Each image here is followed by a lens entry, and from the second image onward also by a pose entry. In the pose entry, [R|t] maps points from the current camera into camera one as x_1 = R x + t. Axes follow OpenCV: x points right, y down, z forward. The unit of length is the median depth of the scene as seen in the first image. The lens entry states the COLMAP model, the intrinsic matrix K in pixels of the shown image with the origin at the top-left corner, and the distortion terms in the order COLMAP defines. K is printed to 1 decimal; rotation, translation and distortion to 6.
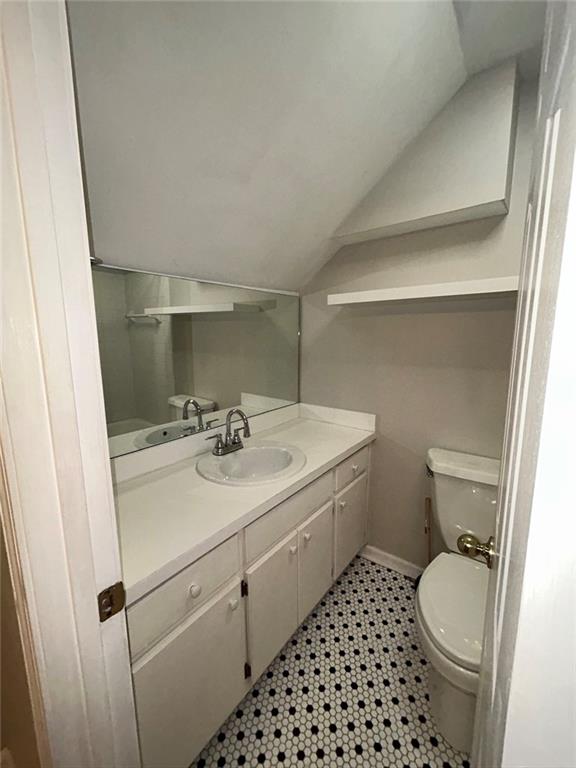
lens RADIAL K [[309.4, 0, 289.2], [0, 309.4, 383.1], [0, 0, 1]] dist [0.002693, 0.000613]
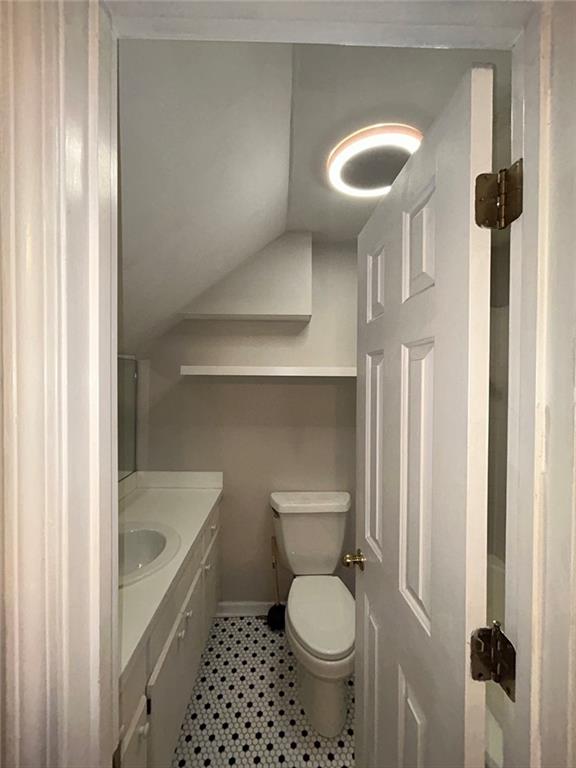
lens RADIAL K [[309.4, 0, 285.8], [0, 309.4, 384.2], [0, 0, 1]] dist [0.002693, 0.000613]
pose [[0.781749, -0.000401, 0.623593, -0.263088], [0.083827, 0.990991, -0.104450, -0.082531], [-0.617933, 0.133928, 0.774740, -0.033158]]
